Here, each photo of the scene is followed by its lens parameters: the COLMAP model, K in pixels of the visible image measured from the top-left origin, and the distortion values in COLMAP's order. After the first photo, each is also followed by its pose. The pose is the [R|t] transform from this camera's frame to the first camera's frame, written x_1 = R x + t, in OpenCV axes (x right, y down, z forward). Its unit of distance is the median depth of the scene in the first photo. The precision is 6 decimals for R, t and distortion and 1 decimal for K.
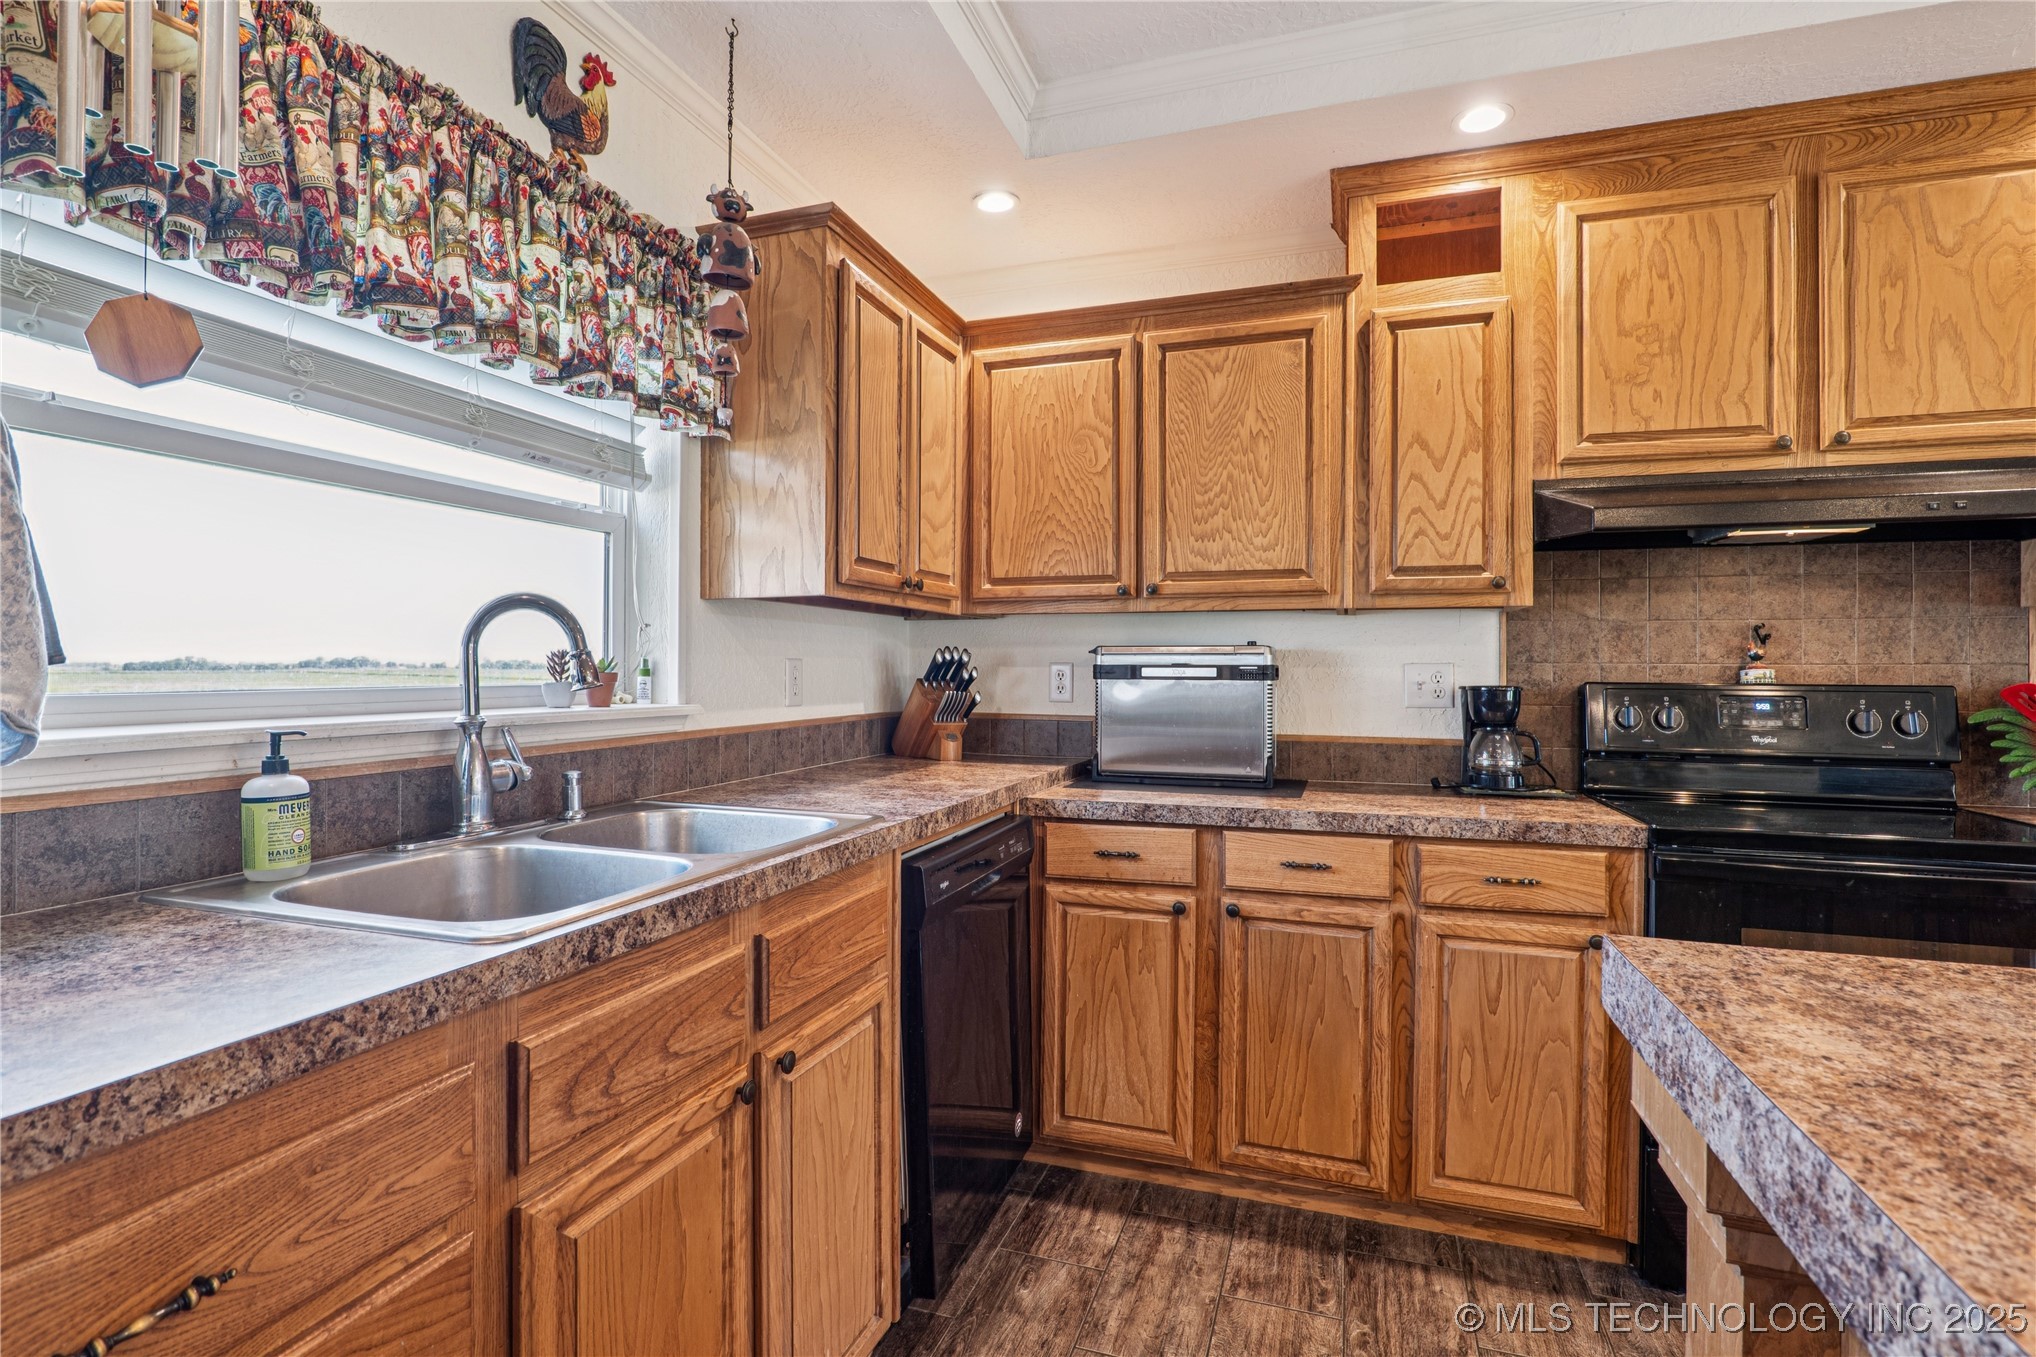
lens RADIAL K [[958.9, 0, 1049.6], [0, 958.9, 668.1], [0, 0, 1]] dist [-0.023203, 0.006251]
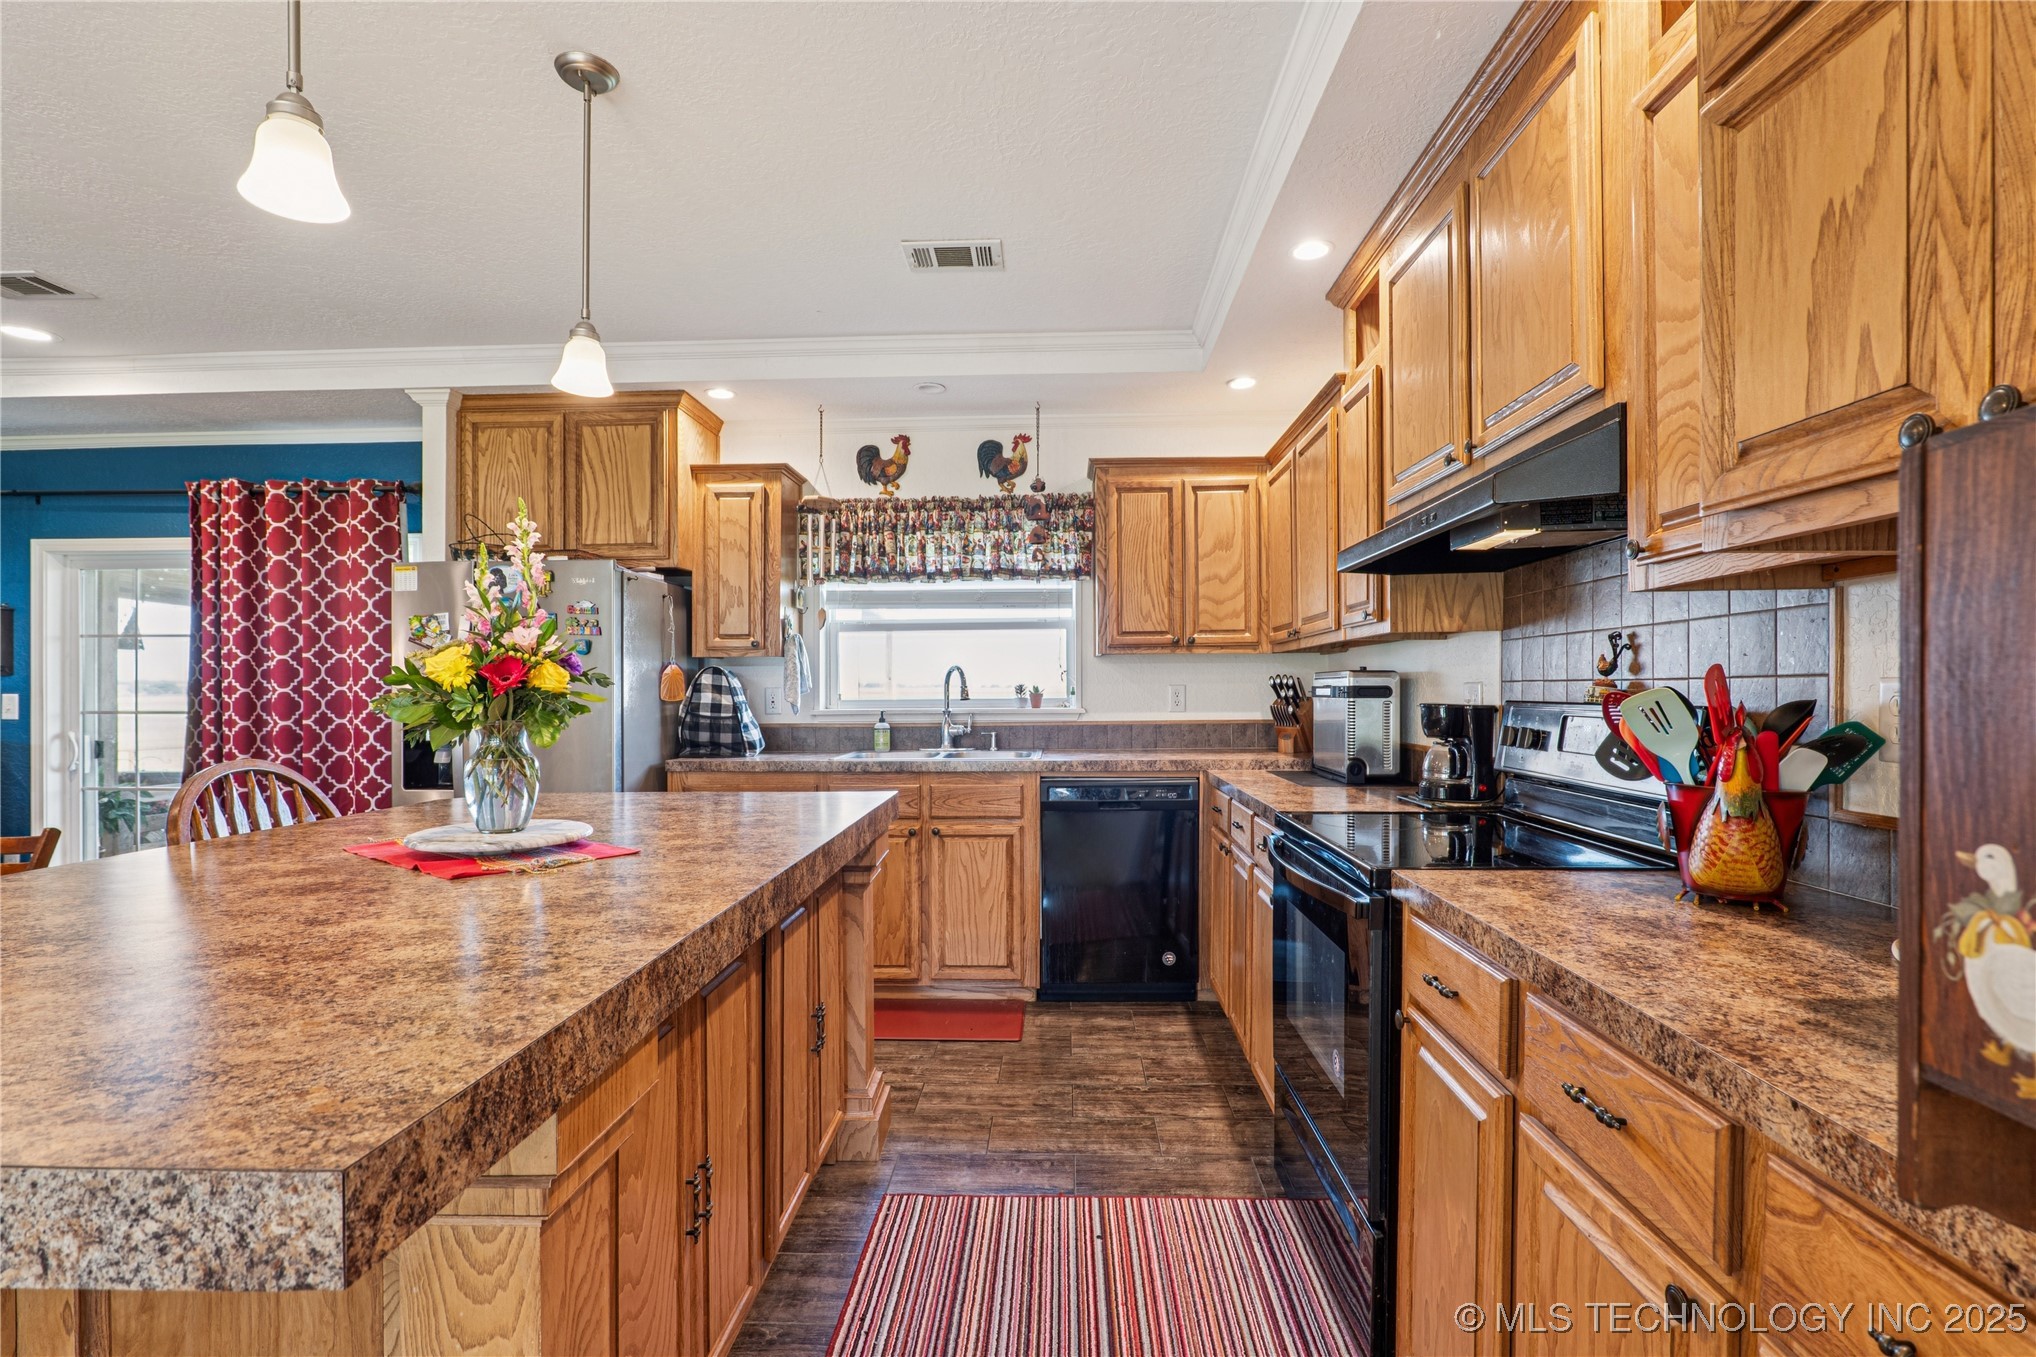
lens RADIAL K [[958.9, 0, 1015.7], [0, 958.9, 687.7], [0, 0, 1]] dist [-0.023203, 0.006251]
pose [[0.279523, -0.008903, -0.960098, 1.639431], [0.007694, 0.999946, -0.007032, 0.006187], [0.960108, -0.005421, 0.279576, 0.283537]]
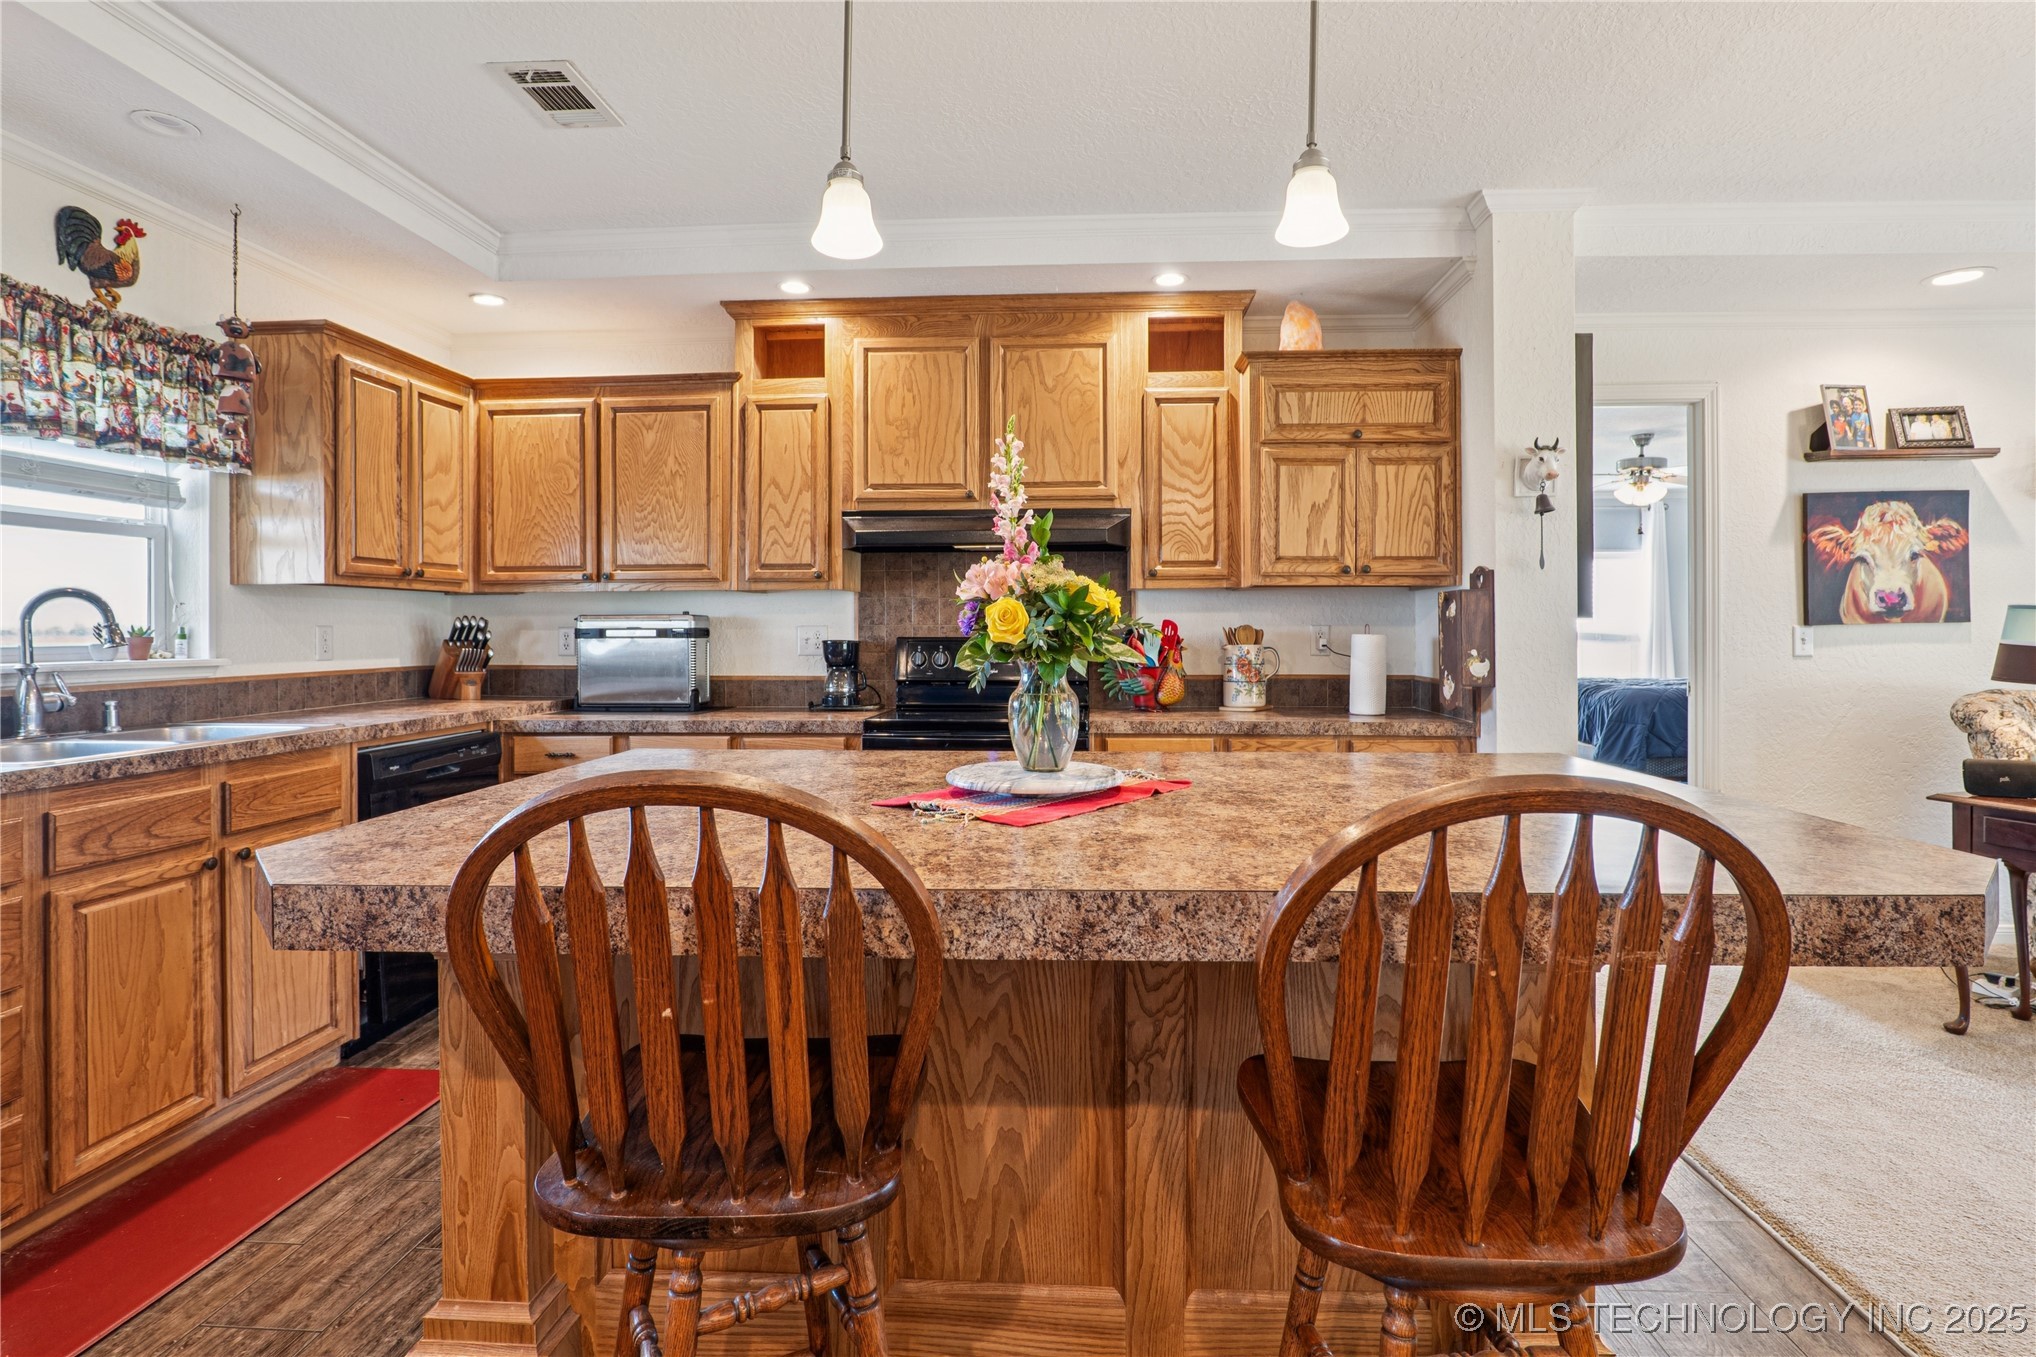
lens RADIAL K [[958.9, 0, 1039.7], [0, 958.9, 631.4], [0, 0, 1]] dist [-0.023203, 0.006251]
pose [[0.966243, -0.008488, 0.257493, 0.460646], [0.007970, 0.999964, 0.003054, 0.002610], [-0.257510, -0.000899, 0.966275, -0.707774]]
